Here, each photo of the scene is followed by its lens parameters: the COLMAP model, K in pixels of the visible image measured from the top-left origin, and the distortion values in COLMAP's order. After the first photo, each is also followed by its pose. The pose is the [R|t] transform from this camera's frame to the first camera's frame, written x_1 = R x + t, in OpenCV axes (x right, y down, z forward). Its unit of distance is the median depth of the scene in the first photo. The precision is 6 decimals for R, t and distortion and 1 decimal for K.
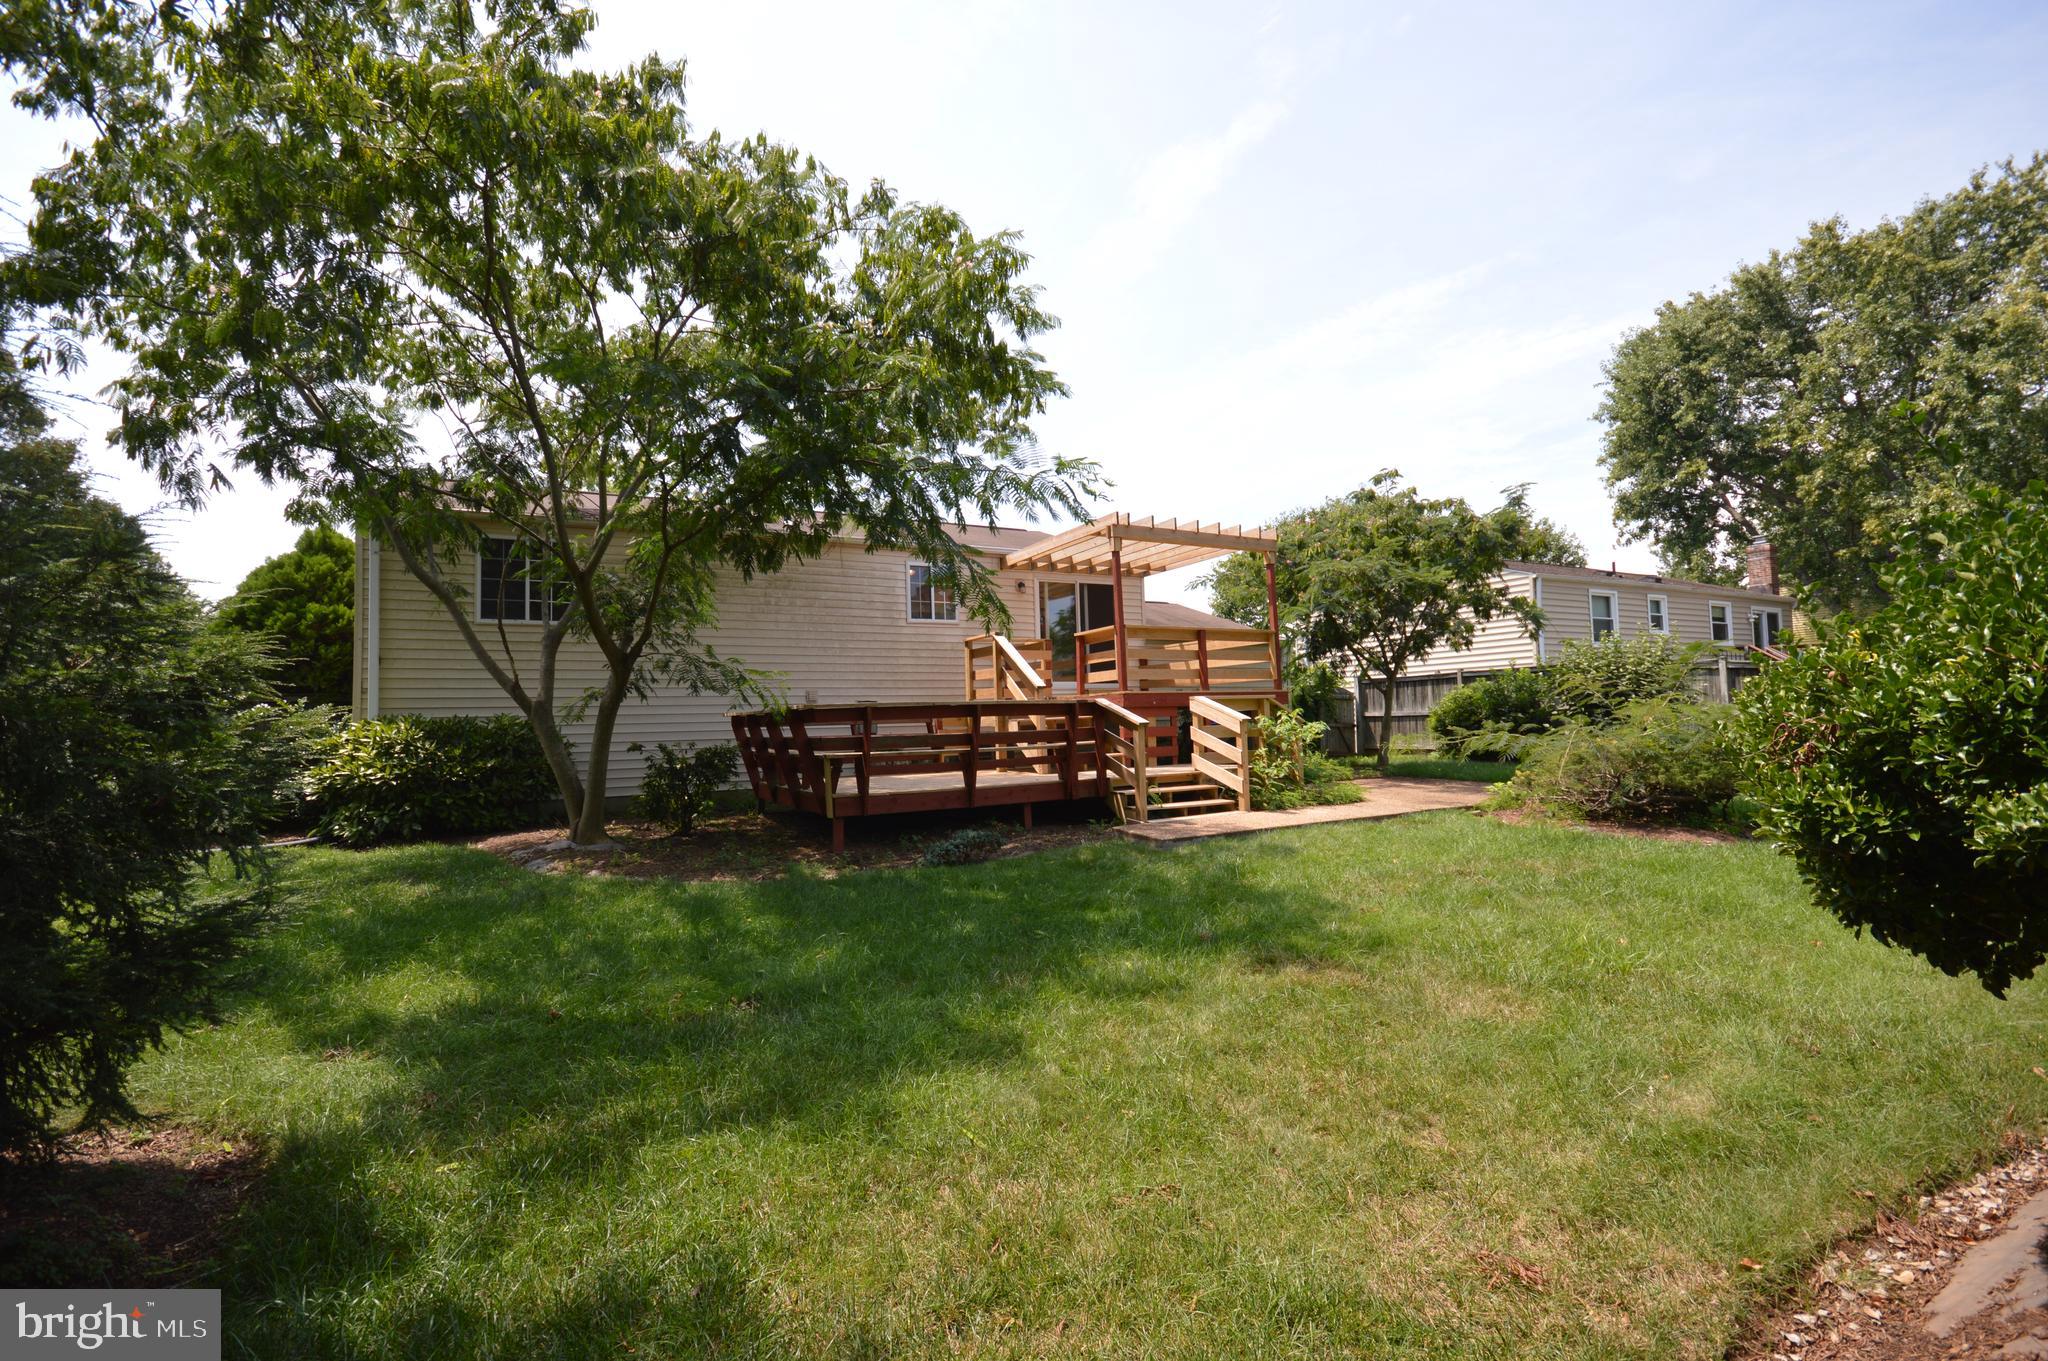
lens RADIAL K [[869.1, 0, 1019.5], [0, 869.1, 675.1], [0, 0, 1]] dist [-0.032139, 0.030932]
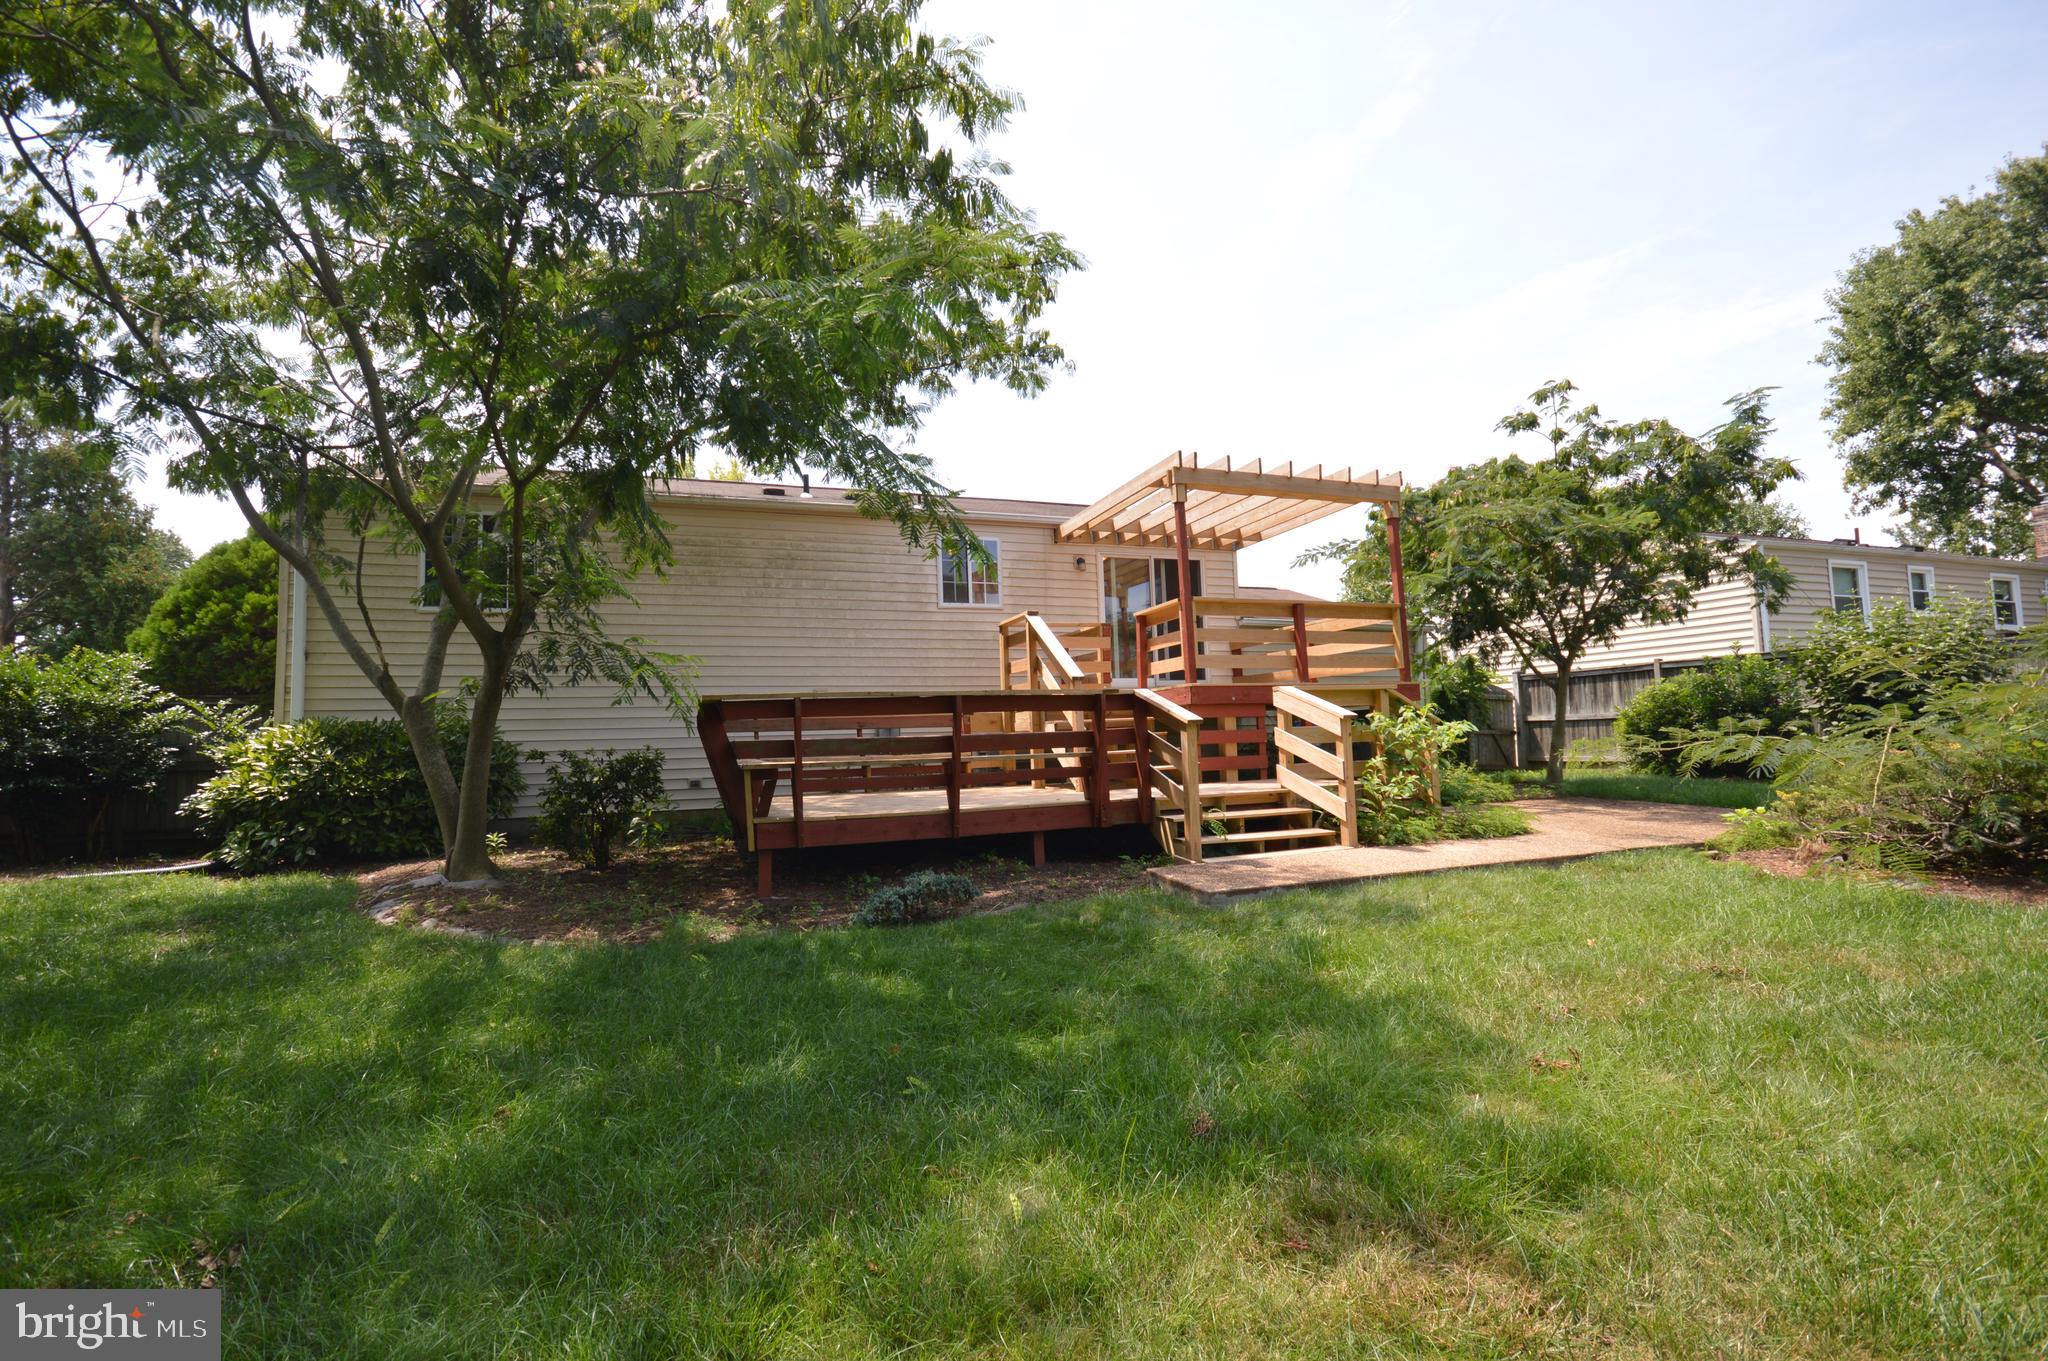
lens RADIAL K [[906.6, 0, 1011.9], [0, 906.6, 671.0], [0, 0, 1]] dist [0.001240, -0.006346]
pose [[0.990692, -0.012296, -0.135566, 0.068339], [0.010225, 0.999820, -0.015964, 0.017851], [0.135738, 0.014429, 0.990640, 0.175817]]
